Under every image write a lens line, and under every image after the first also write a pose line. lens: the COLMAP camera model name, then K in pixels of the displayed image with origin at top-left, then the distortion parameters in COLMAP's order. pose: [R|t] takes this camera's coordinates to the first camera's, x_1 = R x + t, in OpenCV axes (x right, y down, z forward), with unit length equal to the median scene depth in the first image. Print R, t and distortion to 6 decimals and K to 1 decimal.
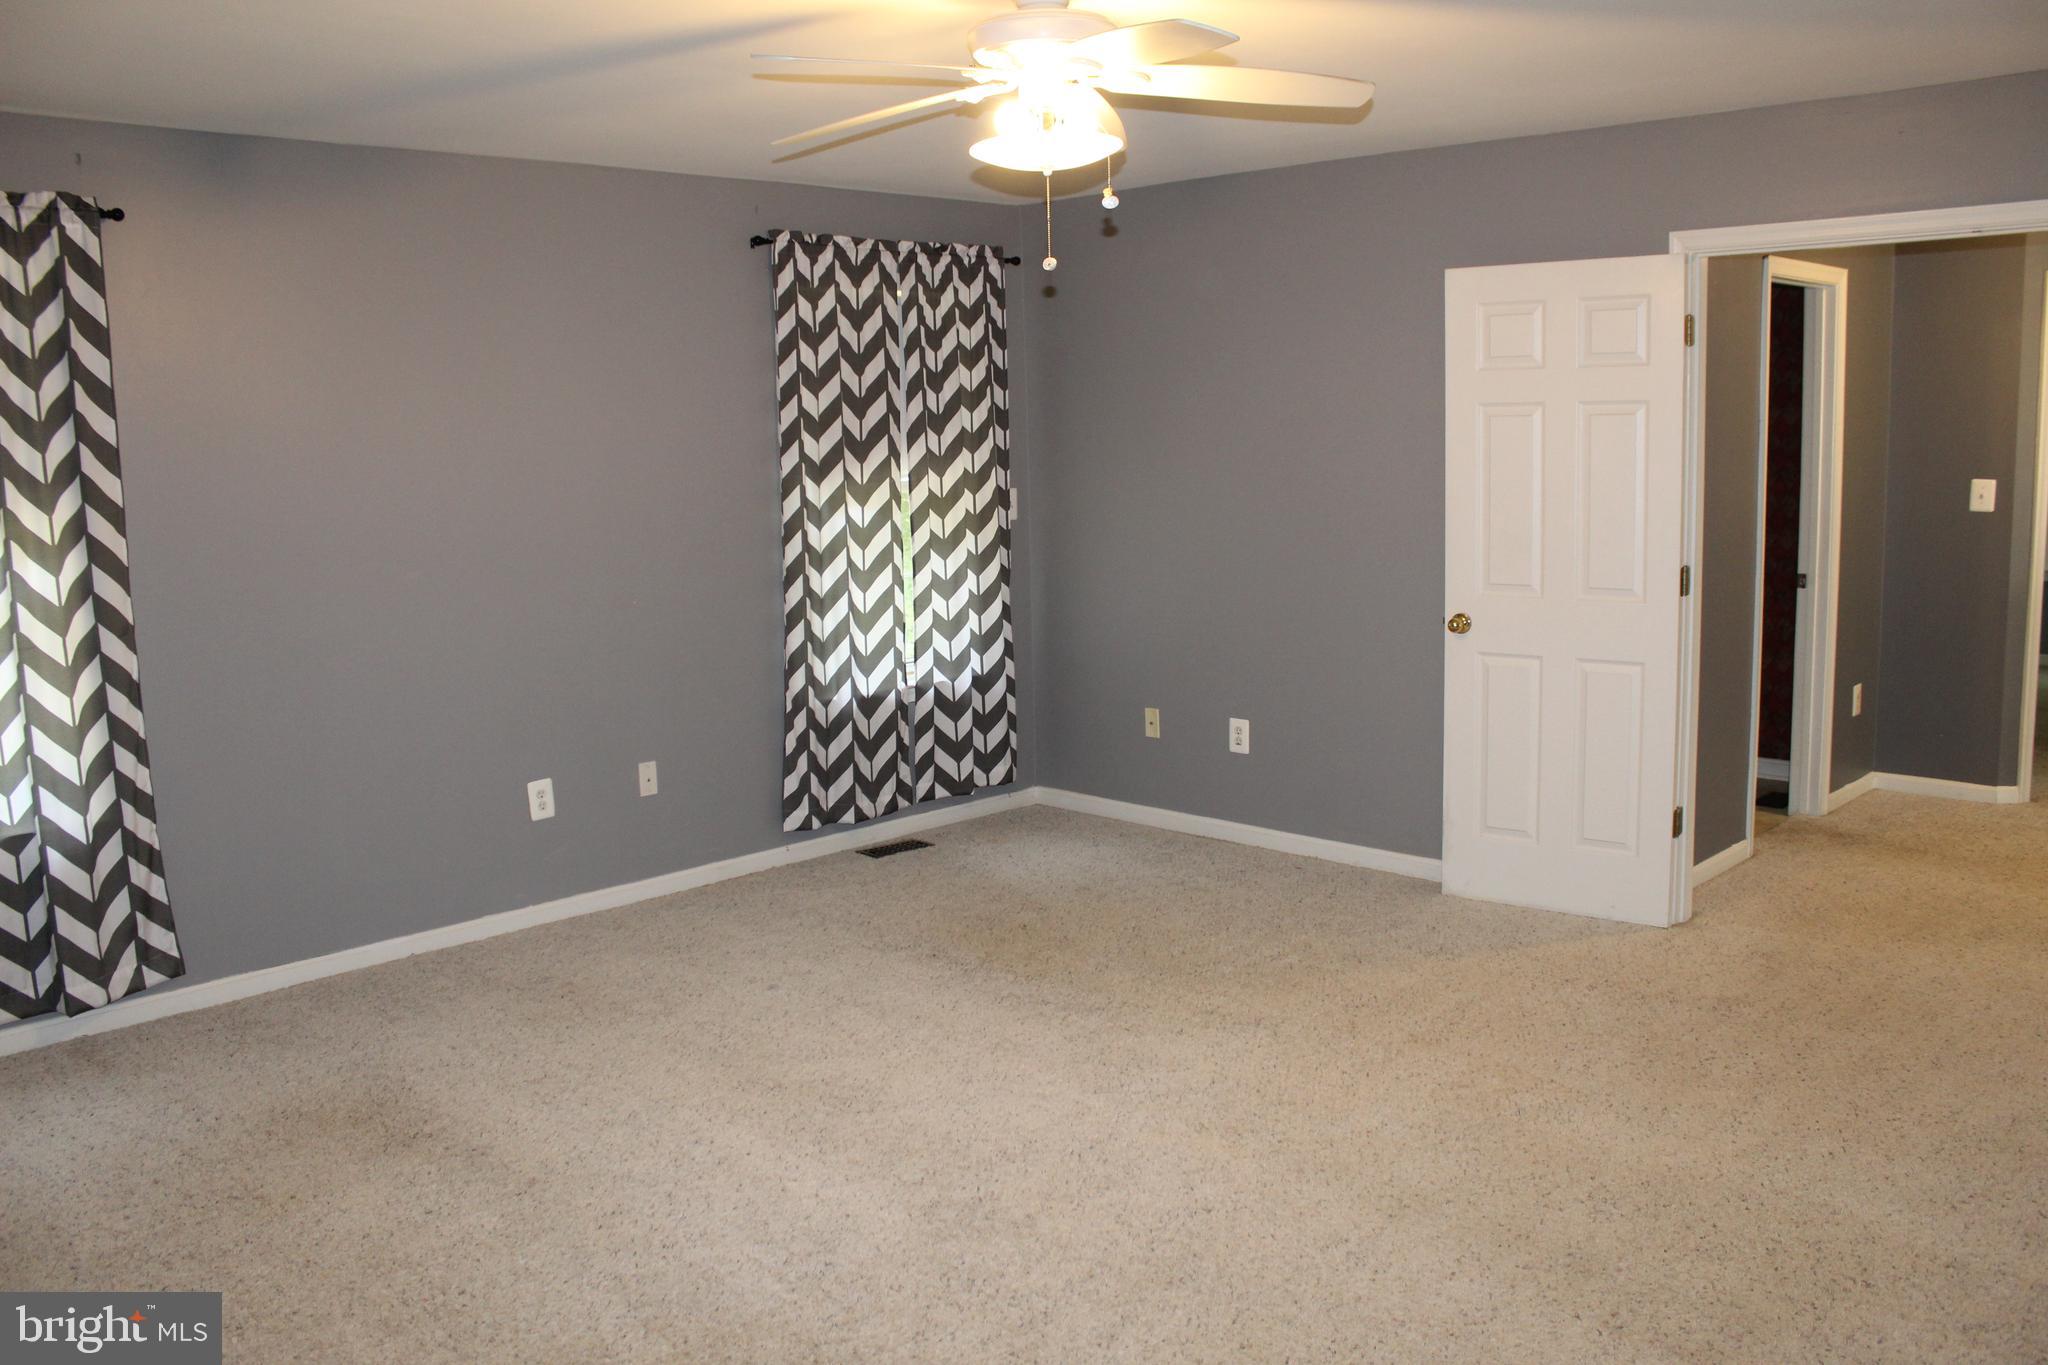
lens RADIAL K [[1707.0, 0, 1030.6], [0, 1707.0, 661.2], [0, 0, 1]] dist [-0.152239, 0.130881]
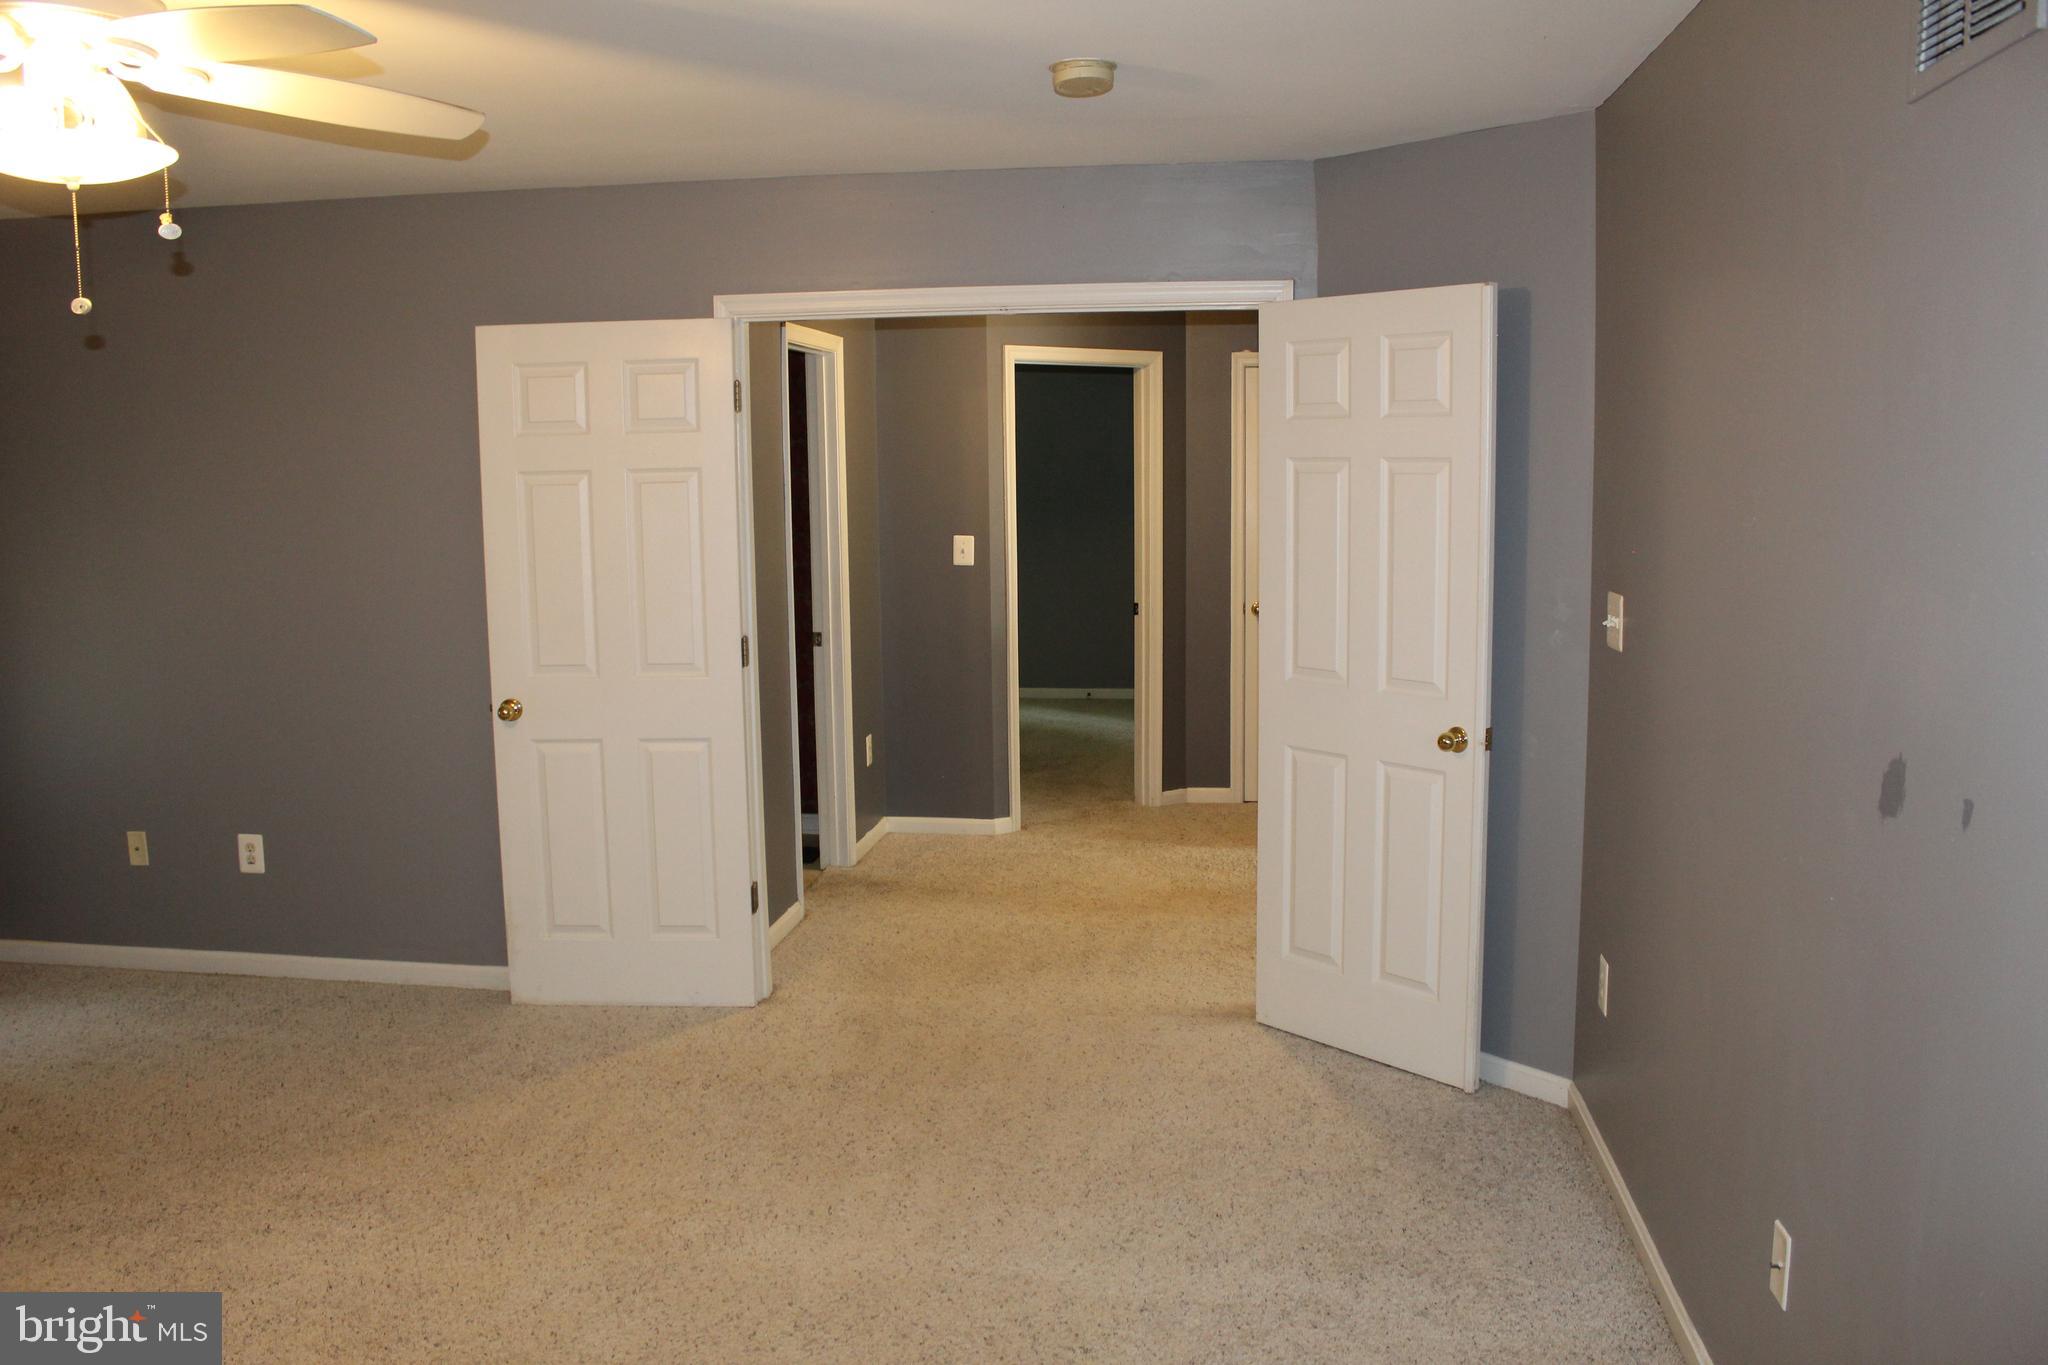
lens RADIAL K [[1707.0, 0, 1030.4], [0, 1707.0, 680.4], [0, 0, 1]] dist [-0.152239, 0.130881]
pose [[0.809750, -0.061576, 0.583536, -0.052200], [0.073134, 0.997315, 0.003754, -0.021787], [-0.582200, 0.039637, 0.812079, 0.091269]]
